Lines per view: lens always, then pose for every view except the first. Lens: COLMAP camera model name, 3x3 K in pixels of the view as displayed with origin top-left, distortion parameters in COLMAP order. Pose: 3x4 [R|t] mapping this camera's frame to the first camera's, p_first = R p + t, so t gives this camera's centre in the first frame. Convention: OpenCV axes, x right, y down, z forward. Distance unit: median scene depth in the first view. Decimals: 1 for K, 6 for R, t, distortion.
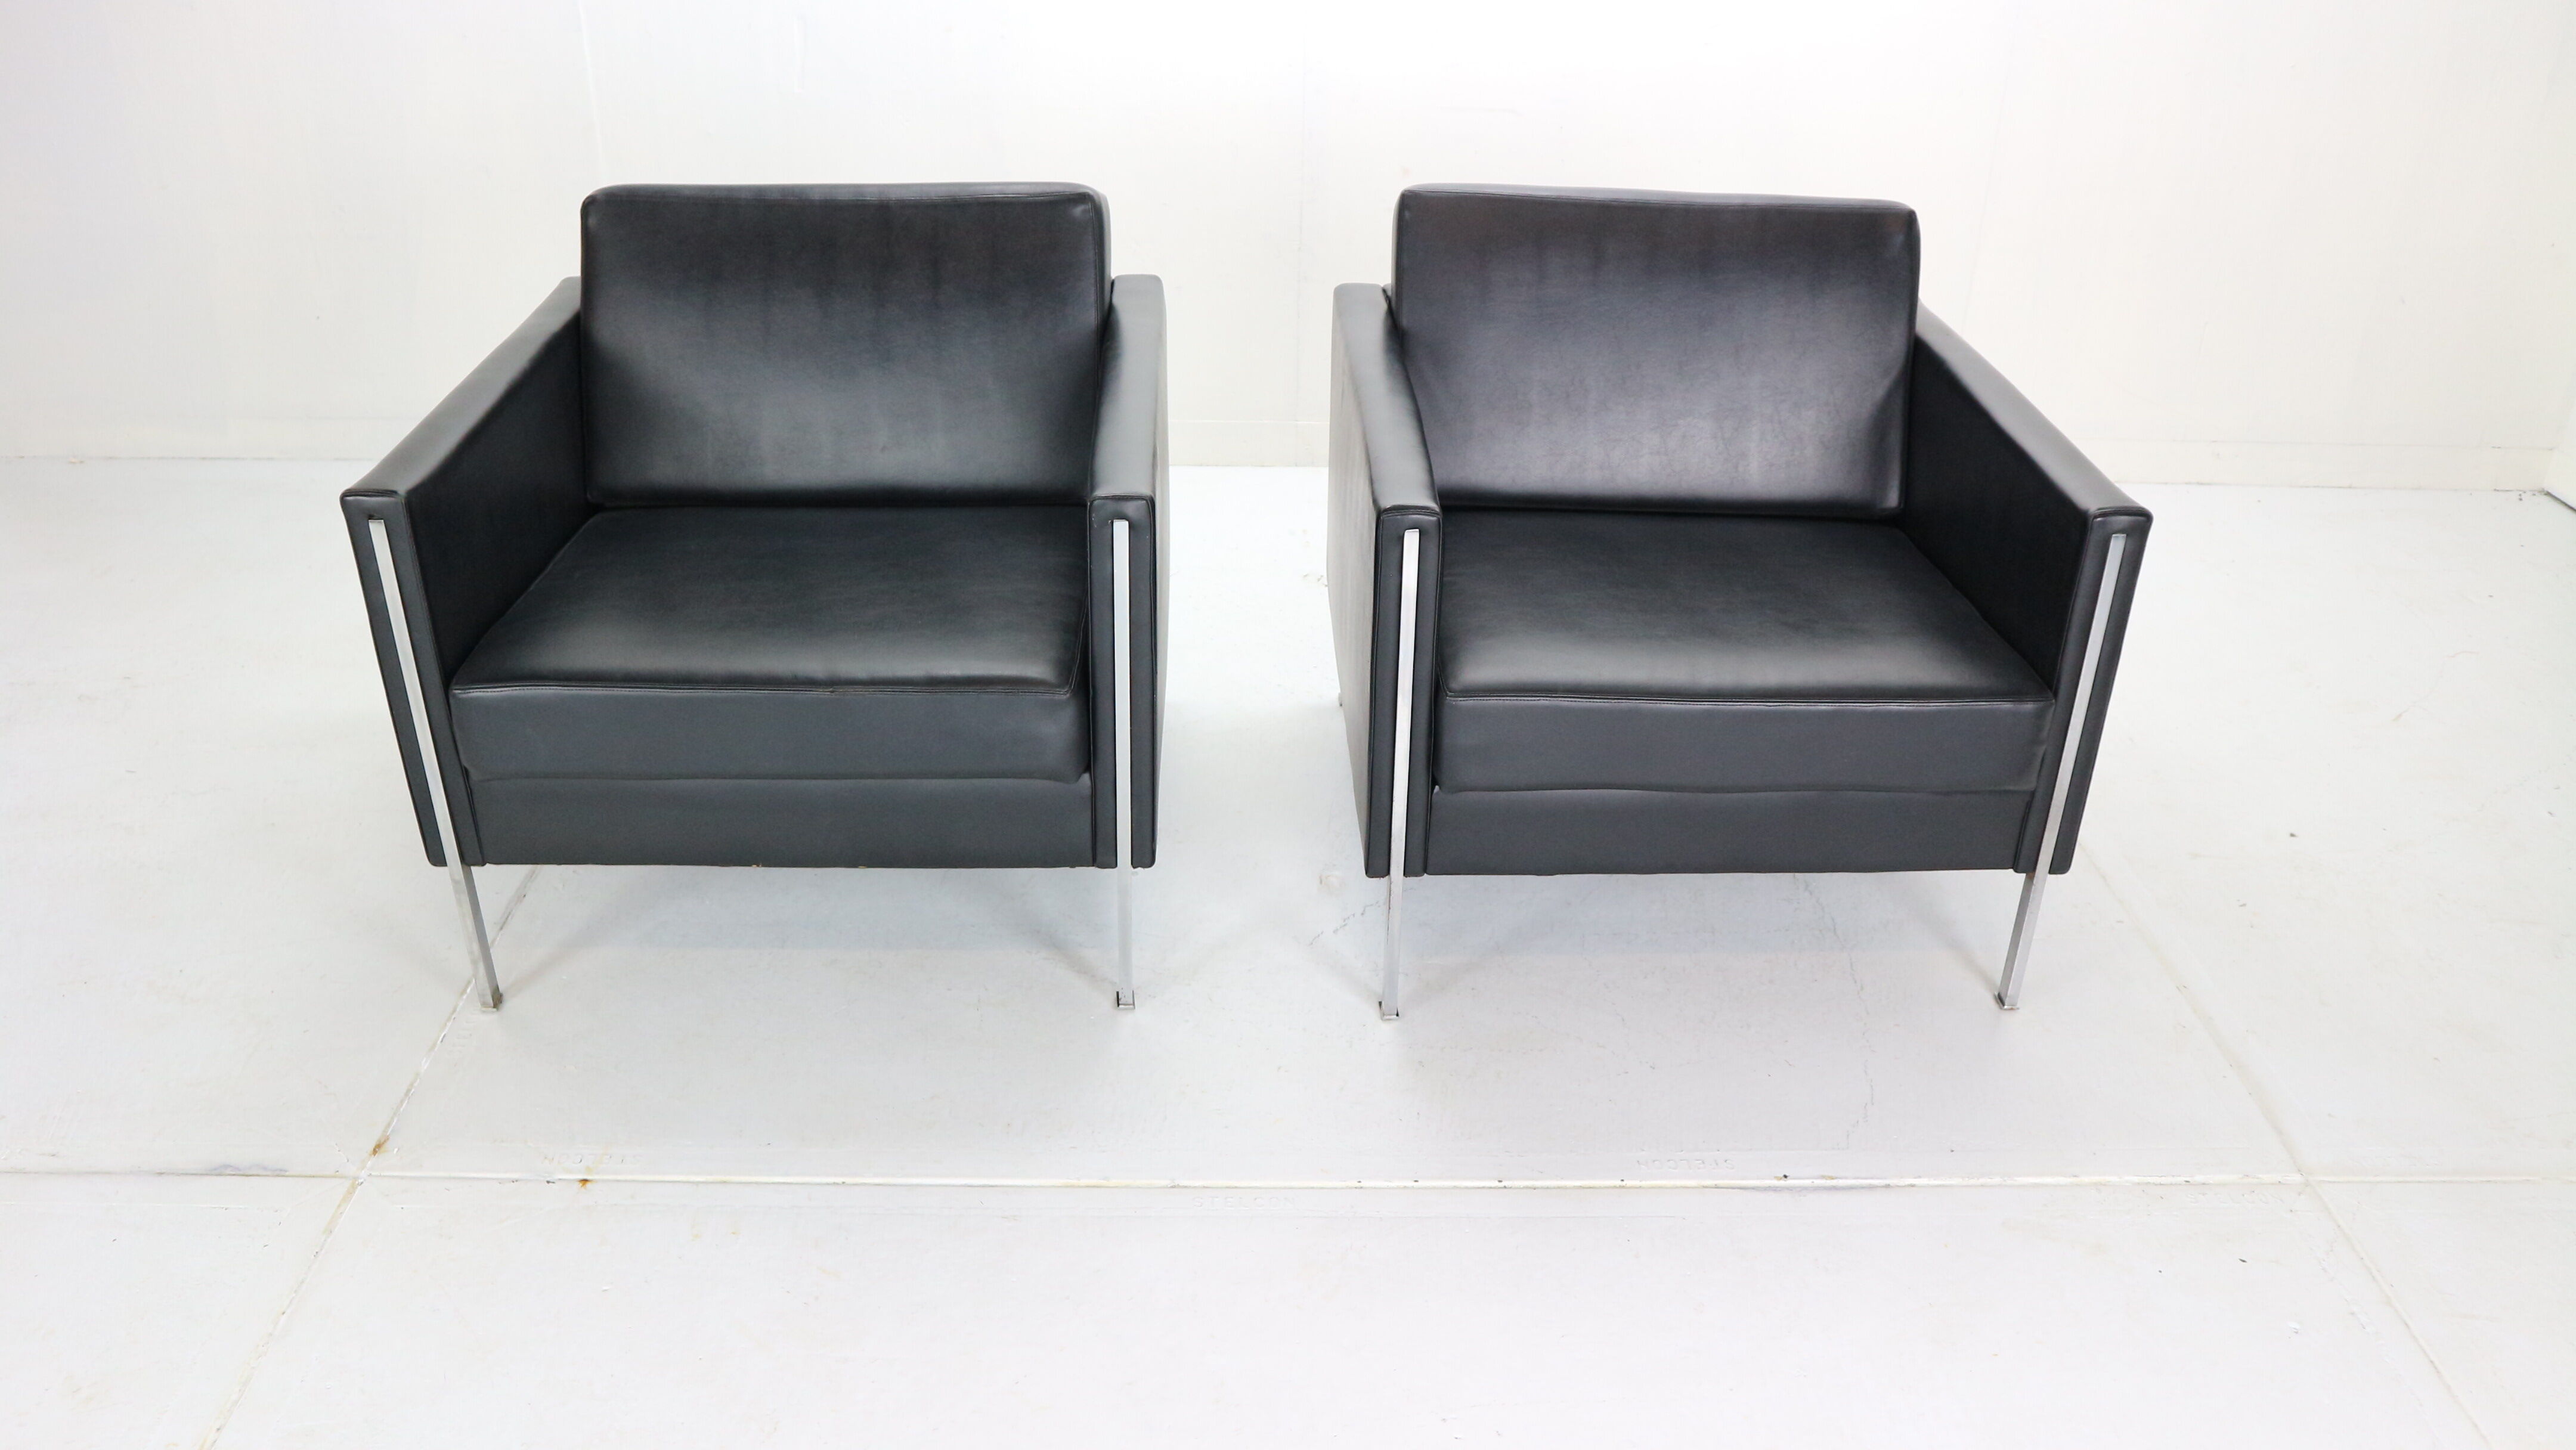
lens RADIAL K [[2001.3, 0, 1288.0], [0, 2001.3, 725.0], [0, 0, 1]] dist [-0.107072, 0.095425]
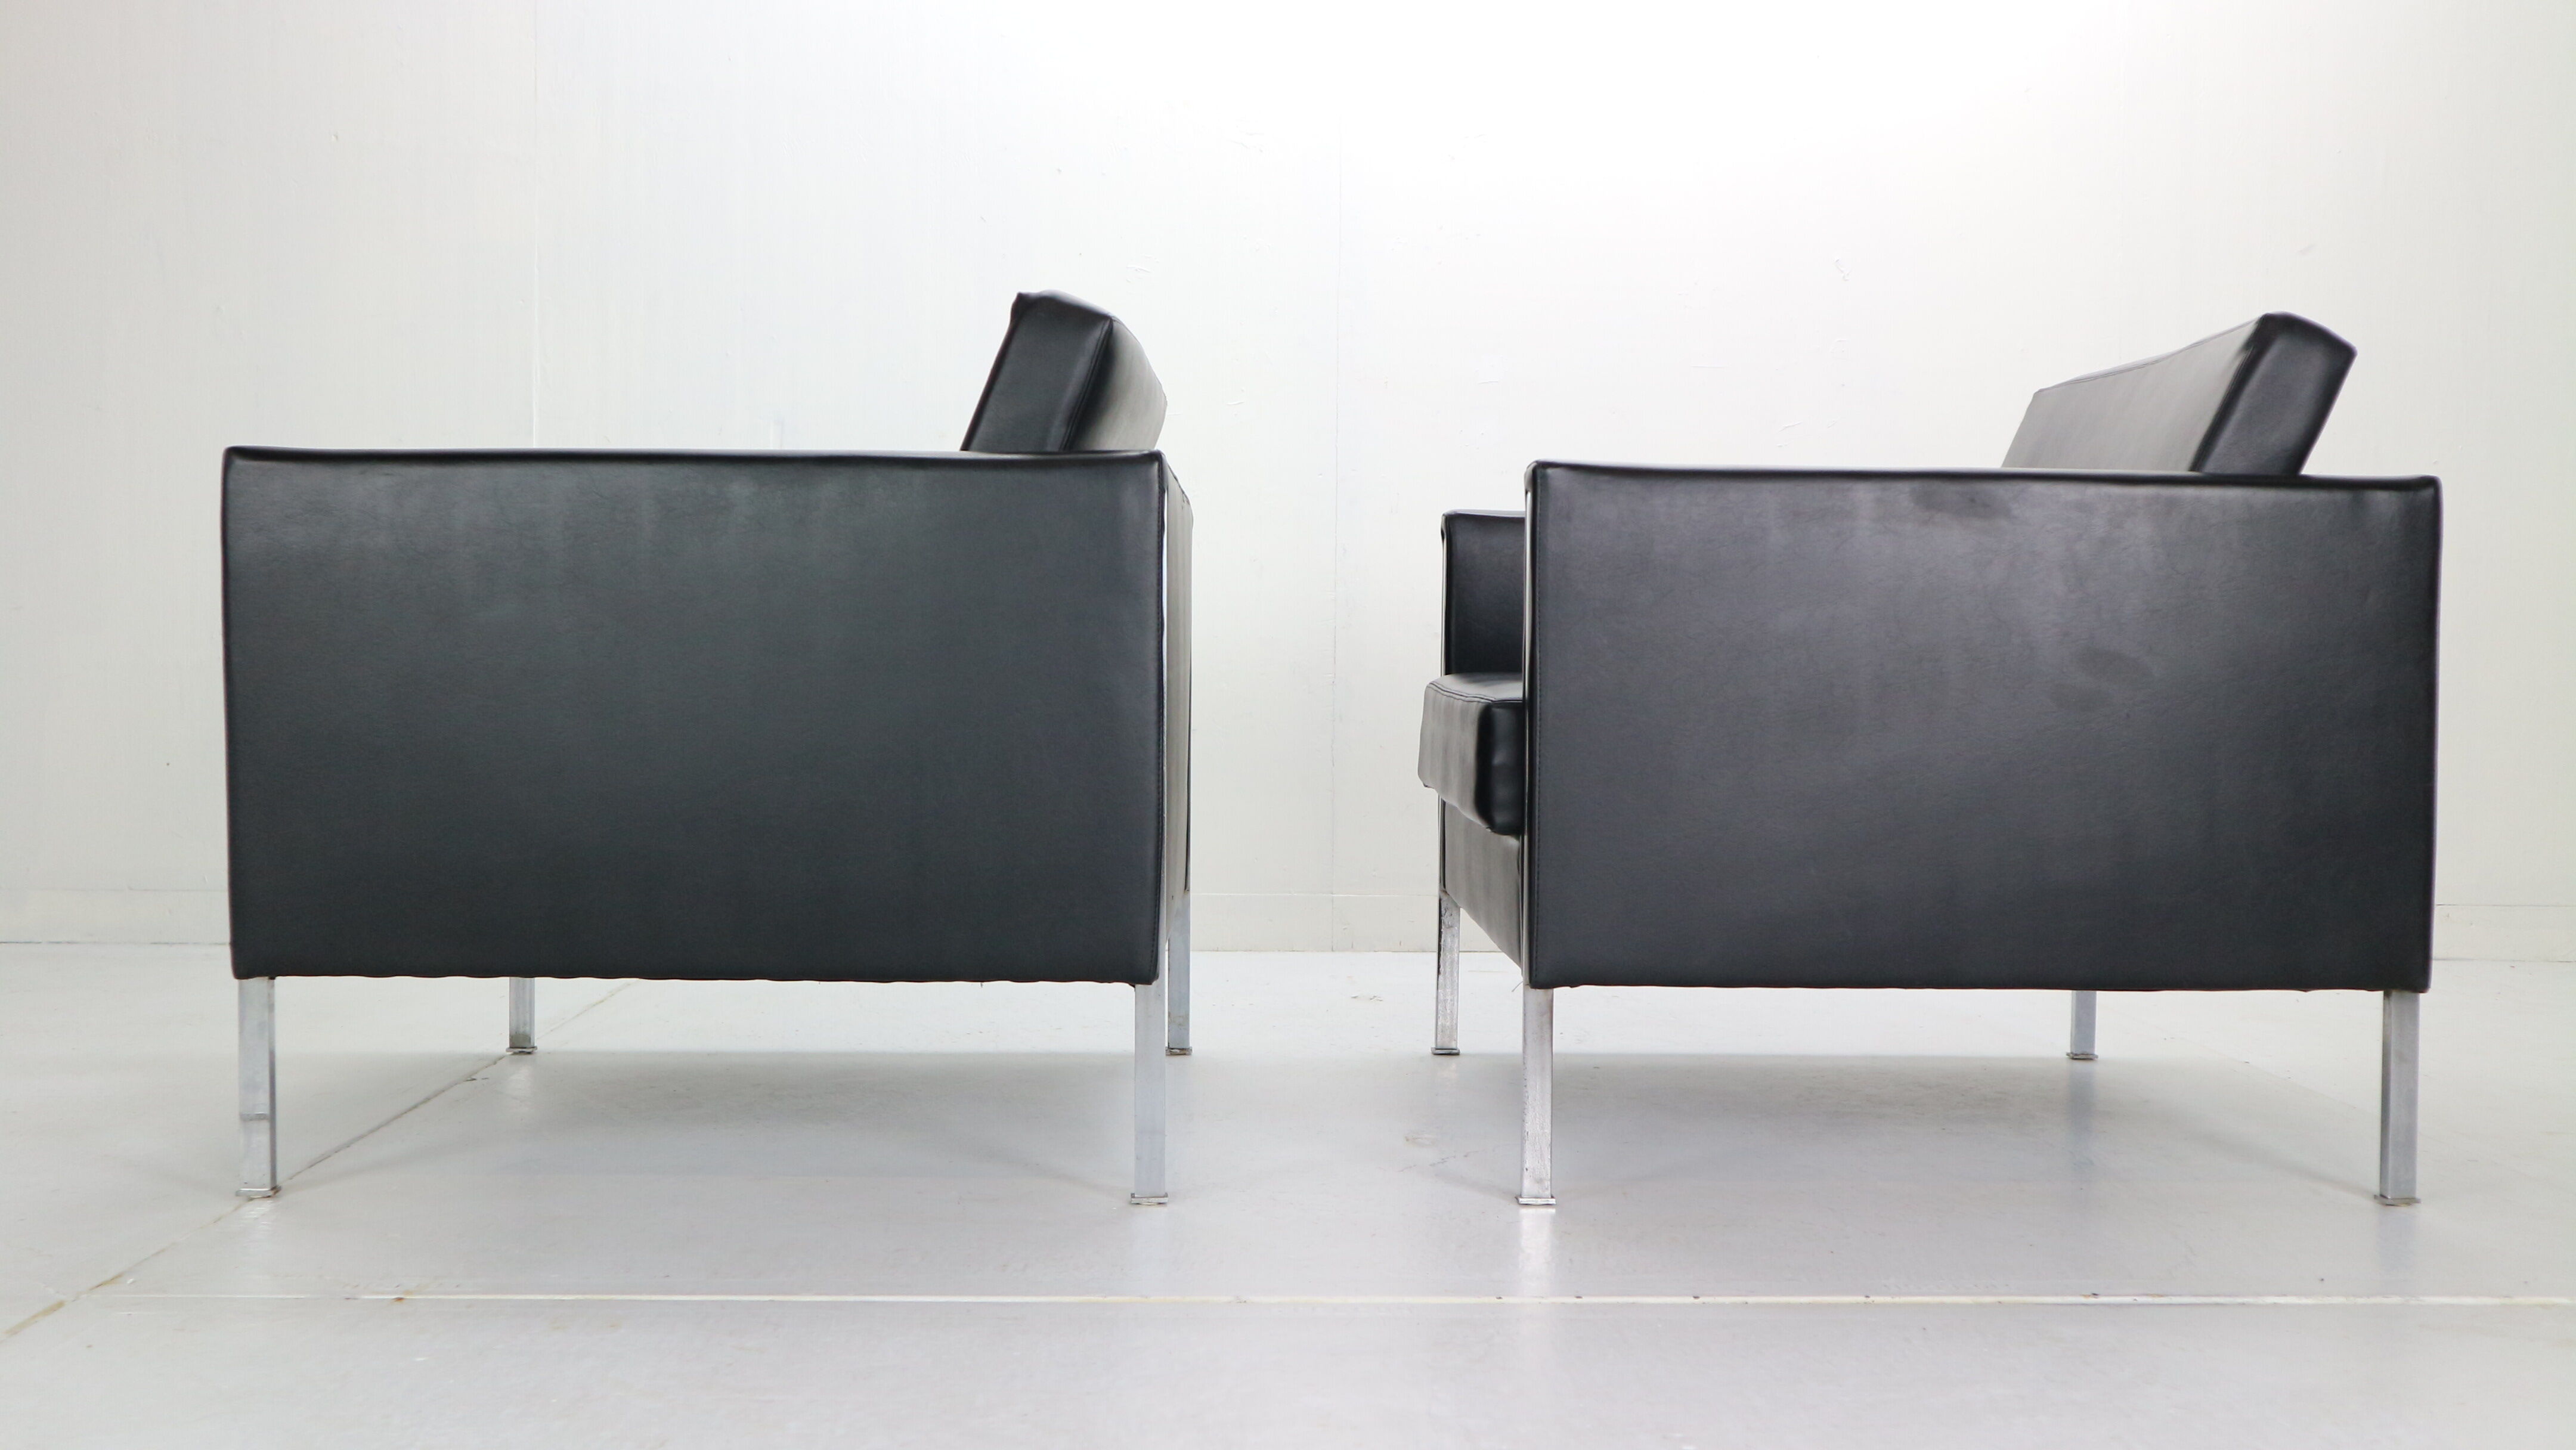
lens RADIAL K [[2378.4, 0, 1288.0], [0, 2378.4, 725.0], [0, 0, 1]] dist [-0.072825, 0.137166]
pose [[0.999840, -0.011834, 0.013387, -0.045843], [0.016622, 0.890876, -0.453942, 0.403492], [-0.006554, 0.454092, 0.890930, 0.143090]]
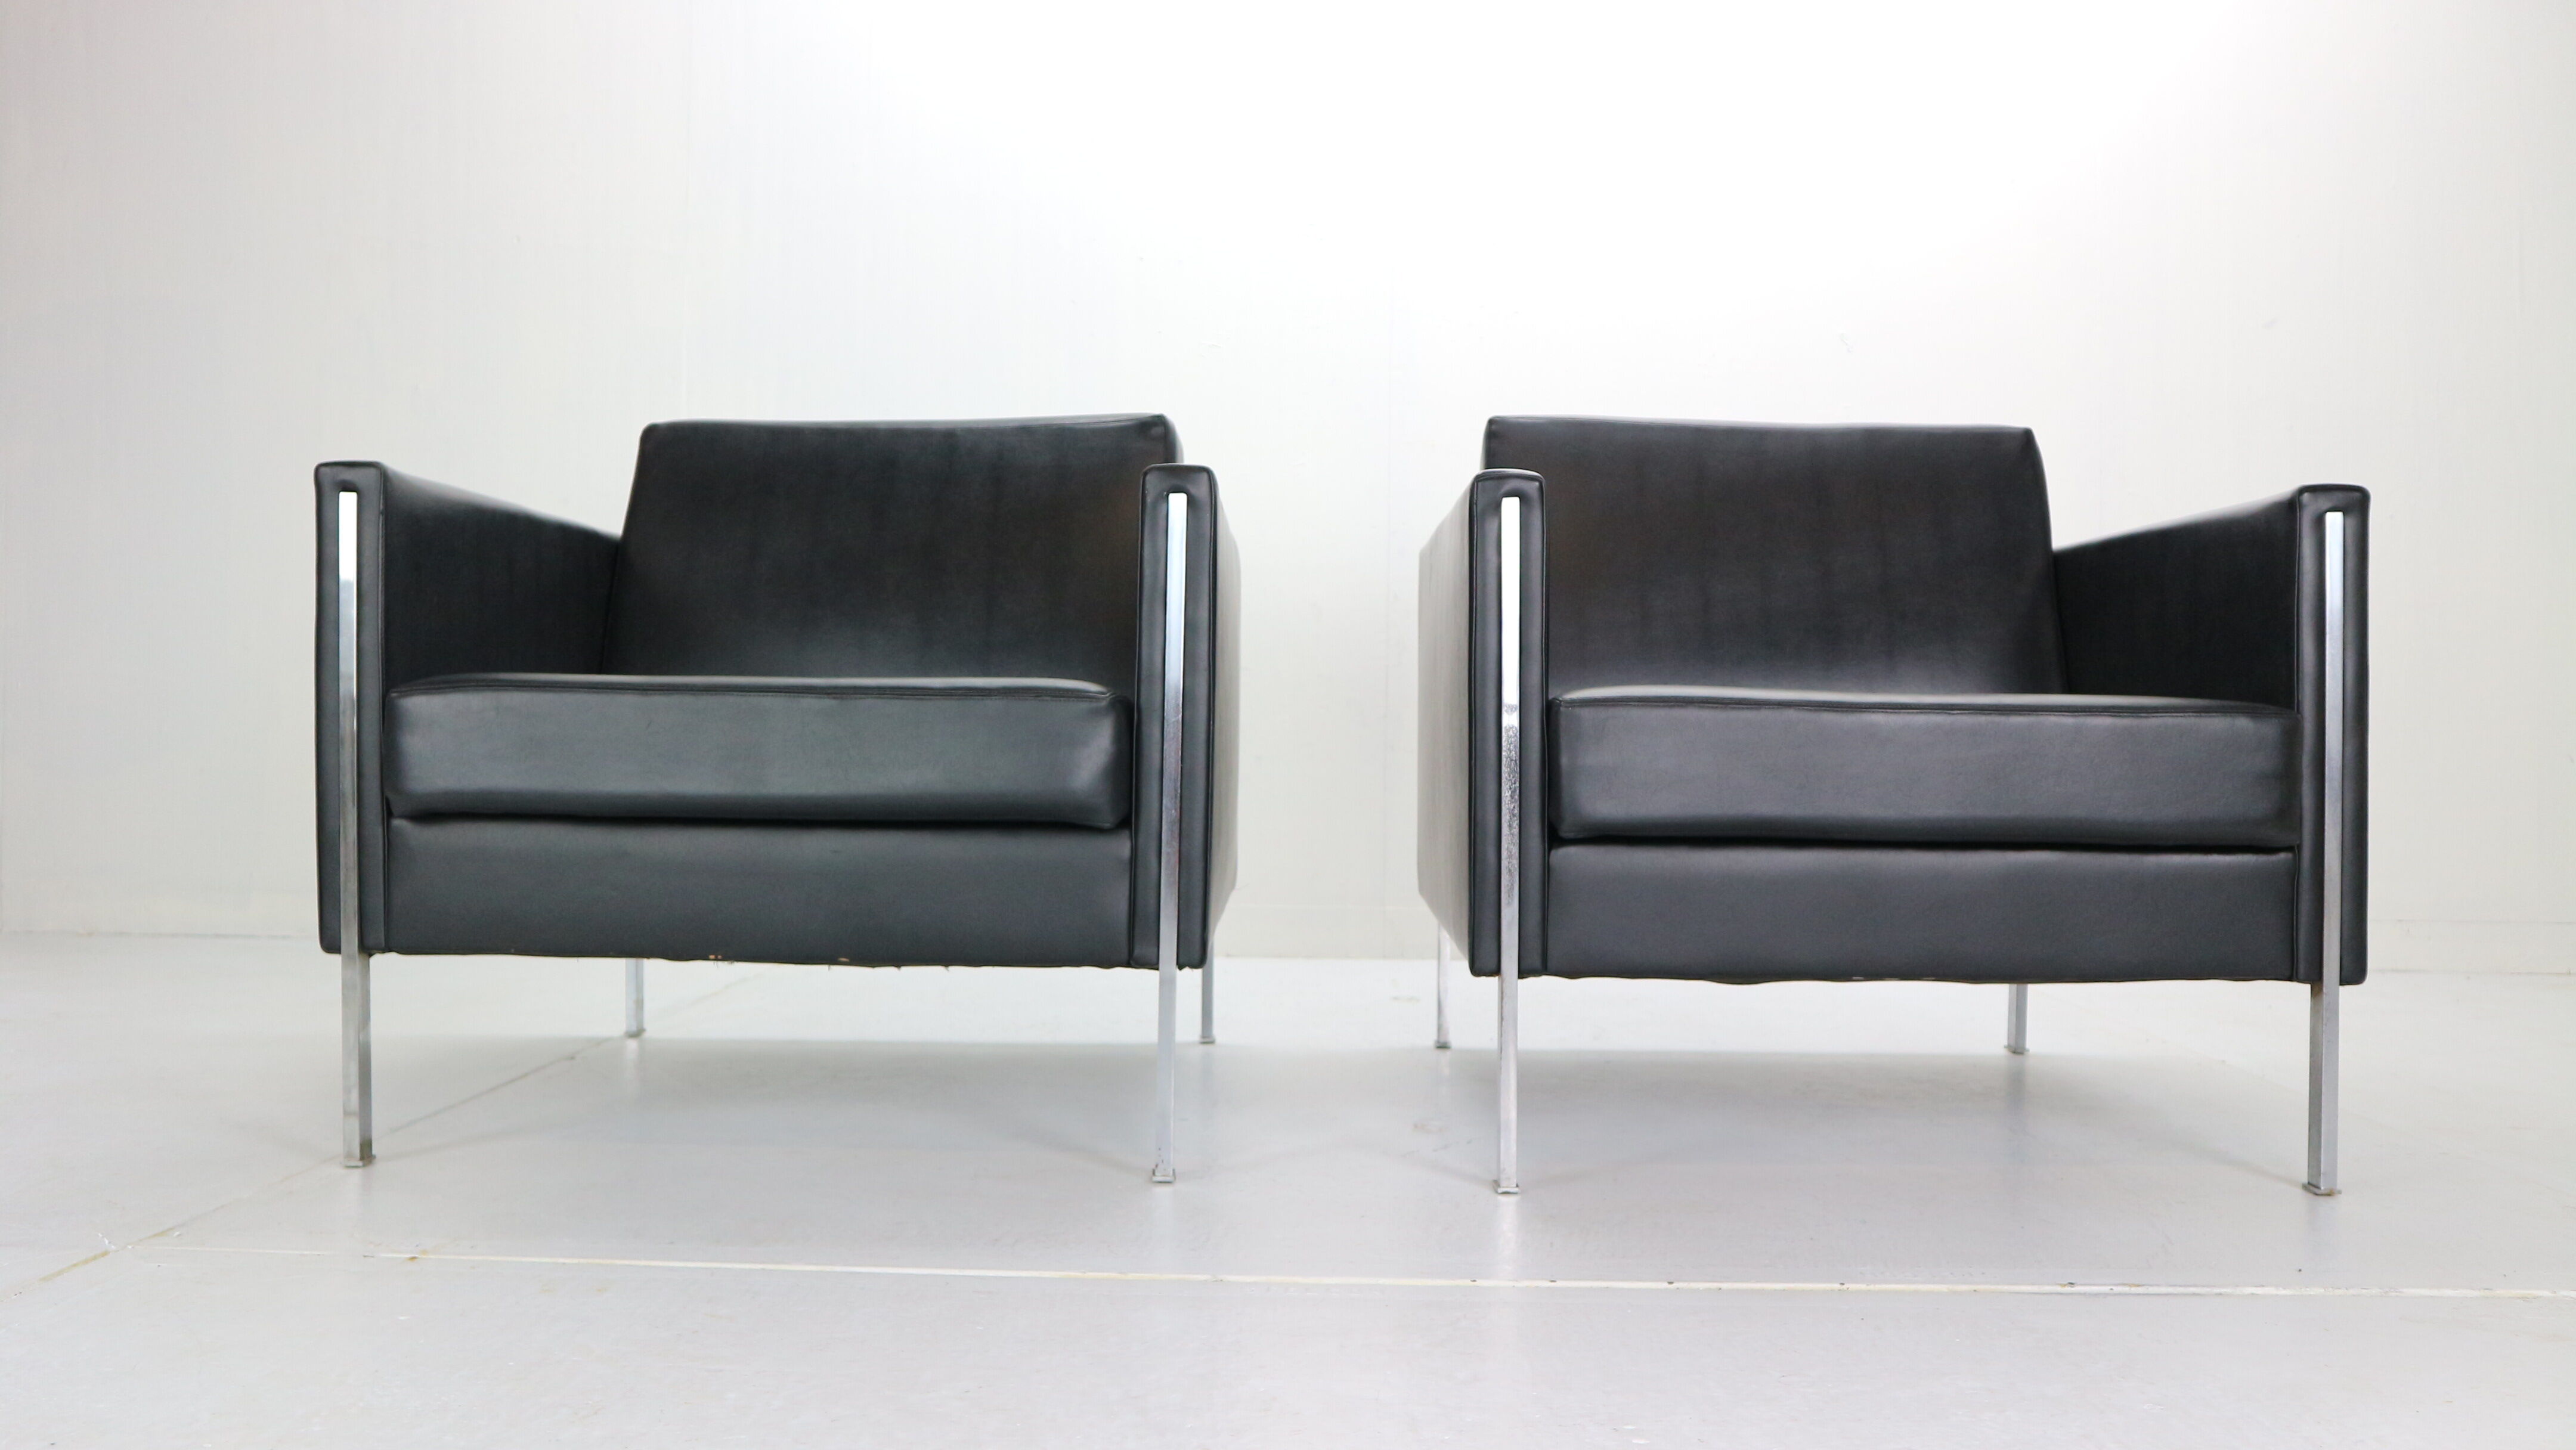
lens RADIAL K [[2001.3, 0, 1288.0], [0, 2001.3, 725.0], [0, 0, 1]] dist [-0.107072, 0.095425]
pose [[0.998984, -0.009618, -0.044038, 0.002179], [-0.012725, 0.877064, -0.480205, 0.373352], [0.043243, 0.480277, 0.876050, 0.257093]]
